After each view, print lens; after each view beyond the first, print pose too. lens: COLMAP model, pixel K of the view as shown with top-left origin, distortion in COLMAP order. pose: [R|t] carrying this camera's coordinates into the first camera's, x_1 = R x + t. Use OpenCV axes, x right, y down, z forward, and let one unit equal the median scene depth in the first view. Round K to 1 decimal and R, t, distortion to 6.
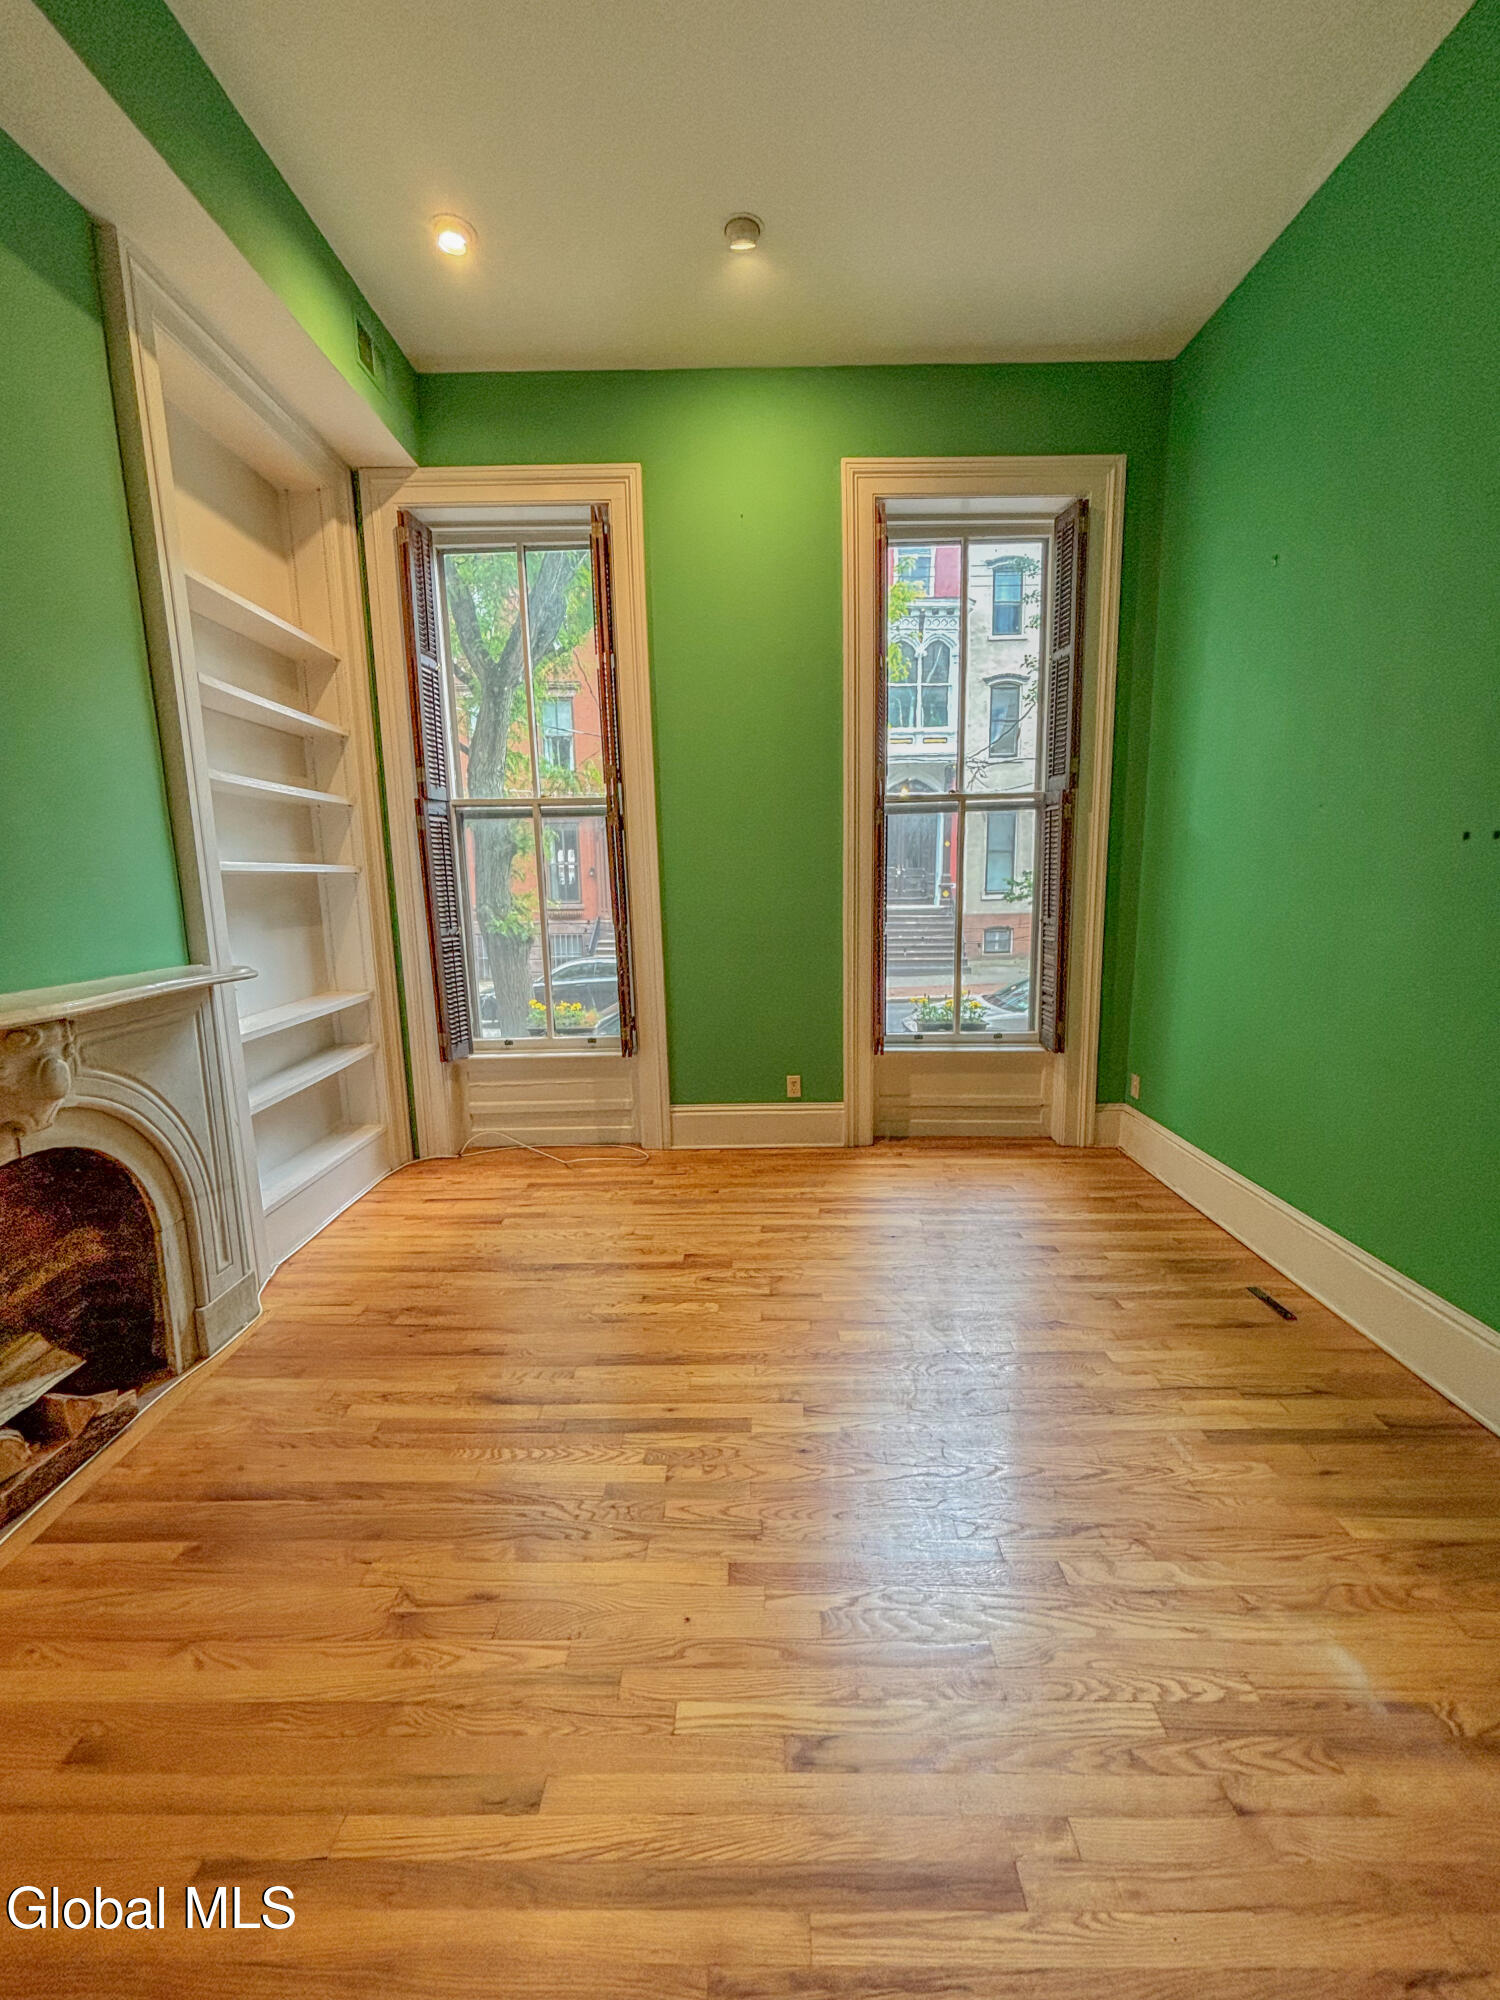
lens RADIAL K [[805.8, 0, 750.6], [0, 805.8, 1002.9], [0, 0, 1]] dist [0.001002, -0.000785]
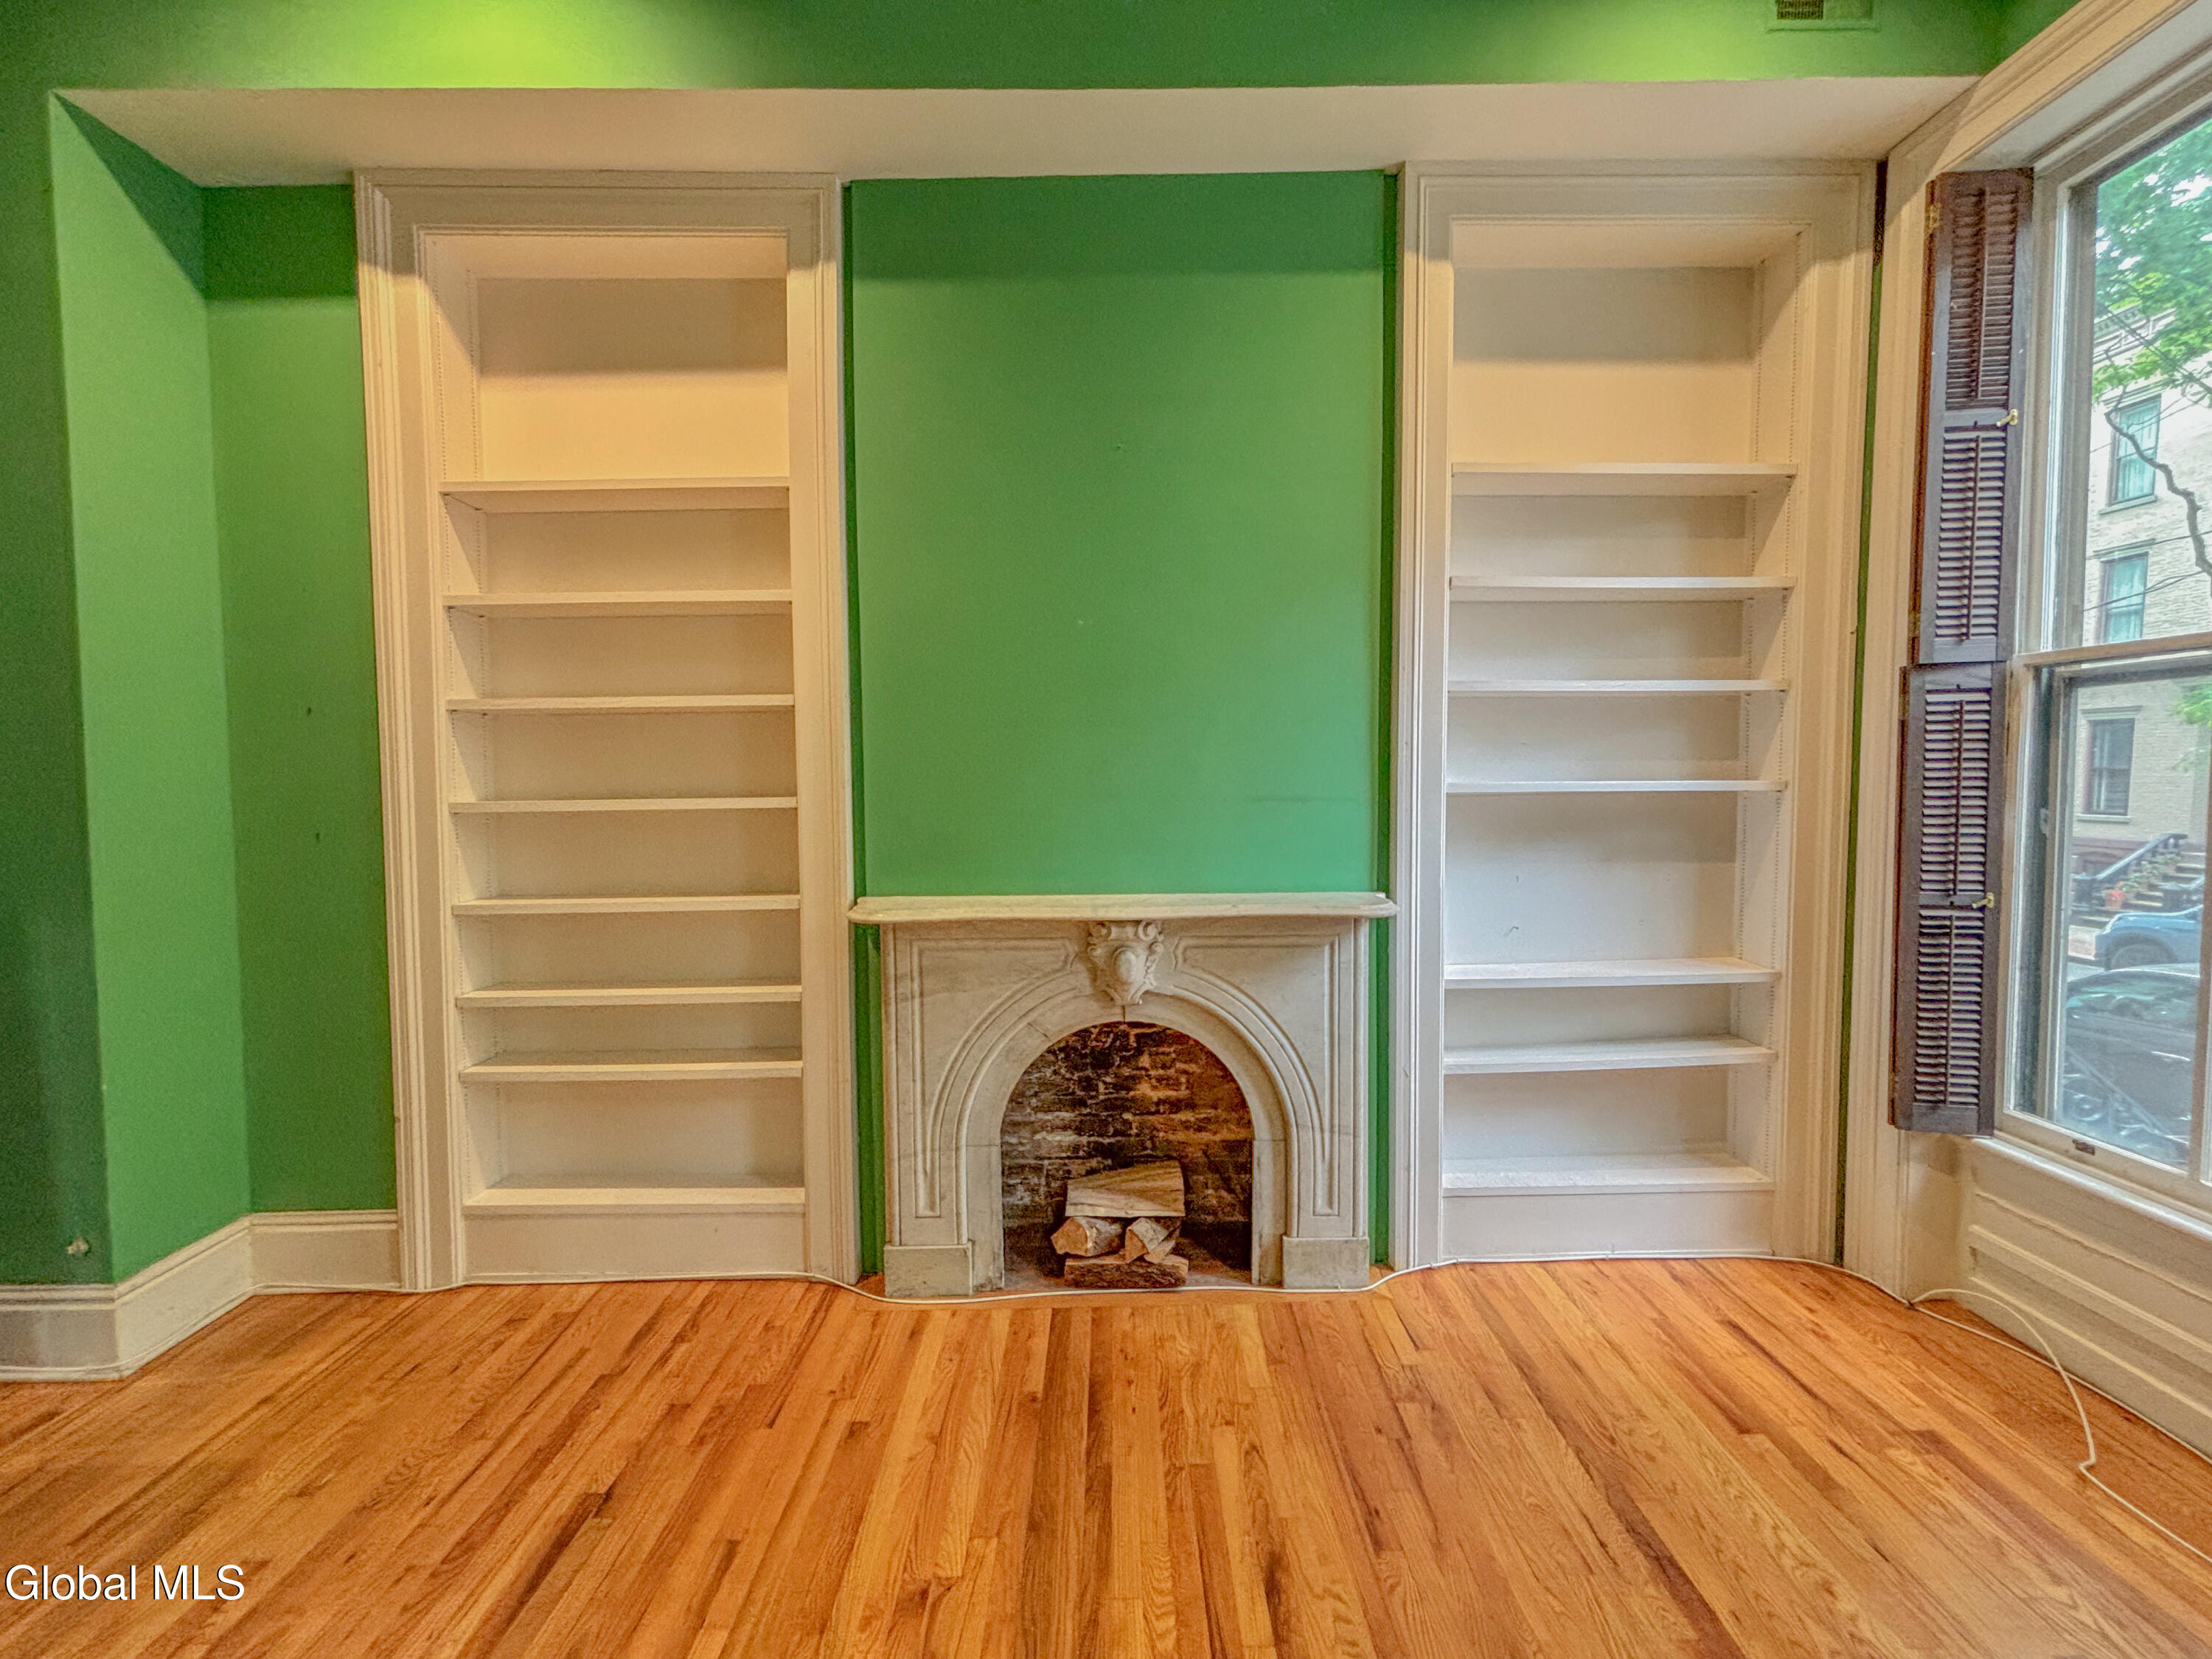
lens RADIAL K [[891.3, 0, 1106.0], [0, 891.3, 831.1], [0, 0, 1]] dist [0.001002, -0.000785]
pose [[0.009173, 0.078447, -0.996876, 0.249462], [-0.147061, 0.986184, 0.076253, -0.110301], [0.989085, 0.145902, 0.020583, 0.479054]]
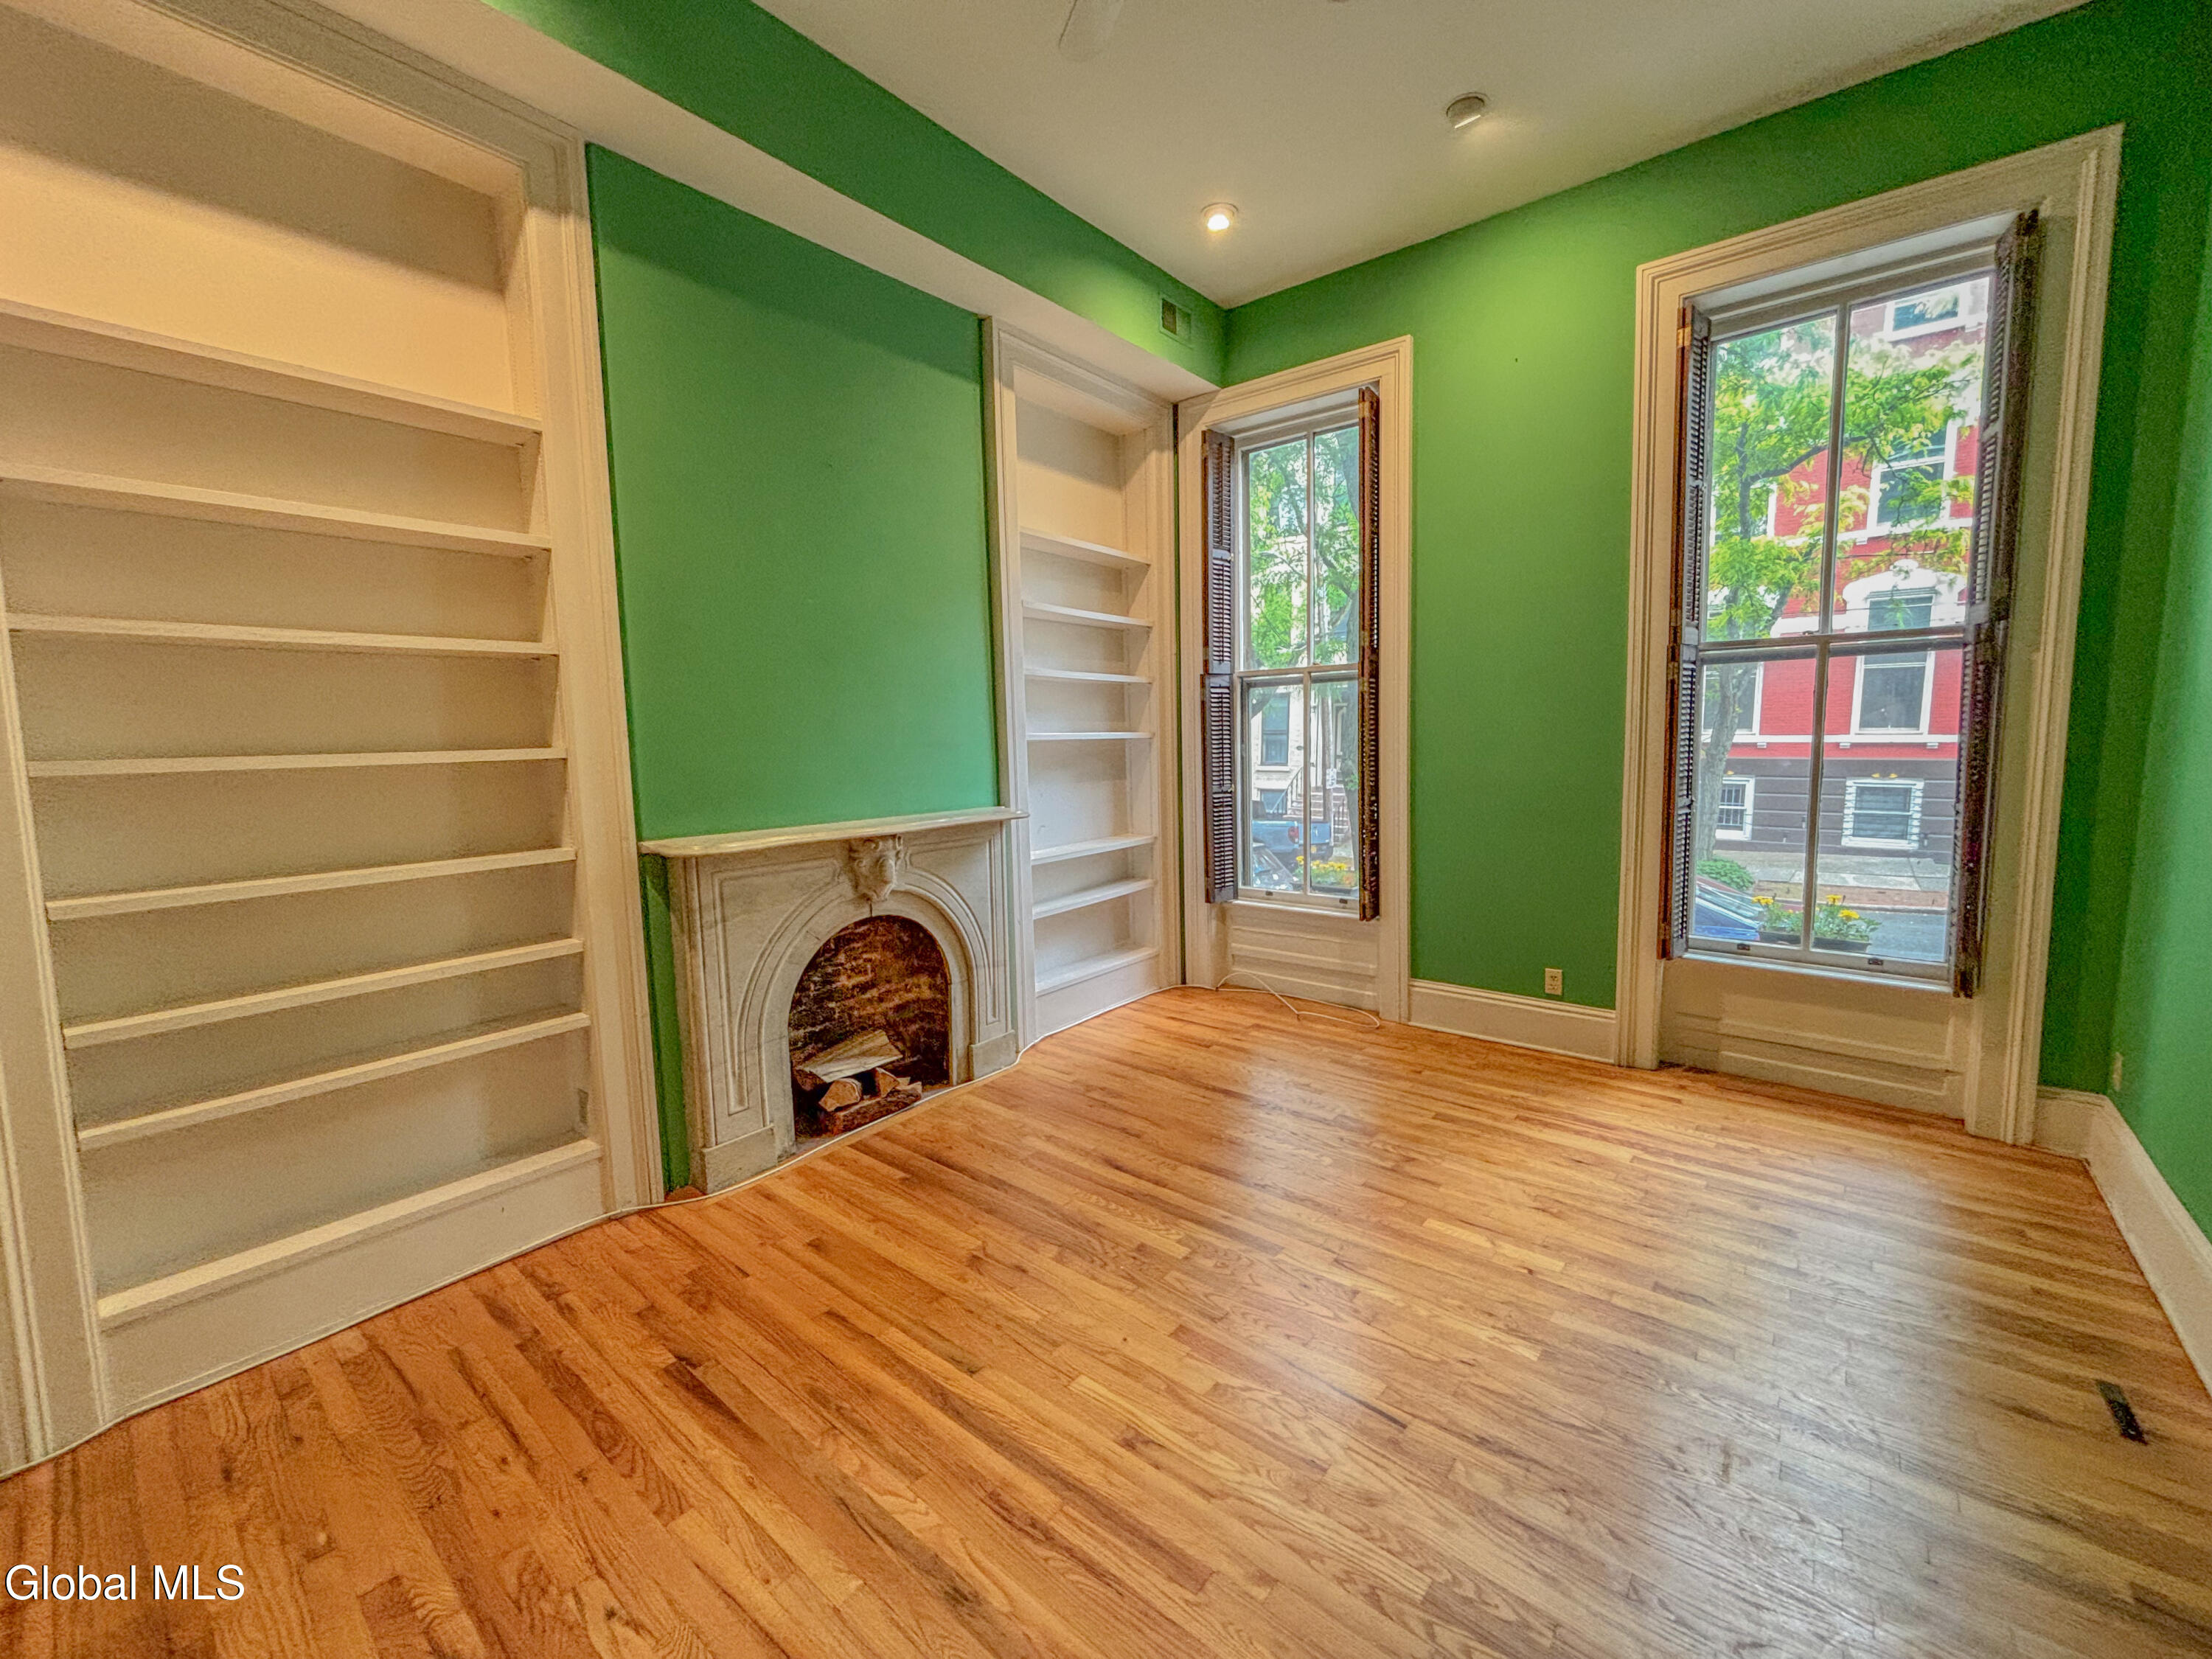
lens RADIAL K [[891.3, 0, 1109.8], [0, 891.3, 835.8], [0, 0, 1]] dist [0.001002, -0.000785]
pose [[0.778740, 0.073707, -0.623002, 0.323379], [-0.092650, 0.995697, 0.001990, -0.012344], [0.620468, 0.056172, 0.782218, -0.073835]]
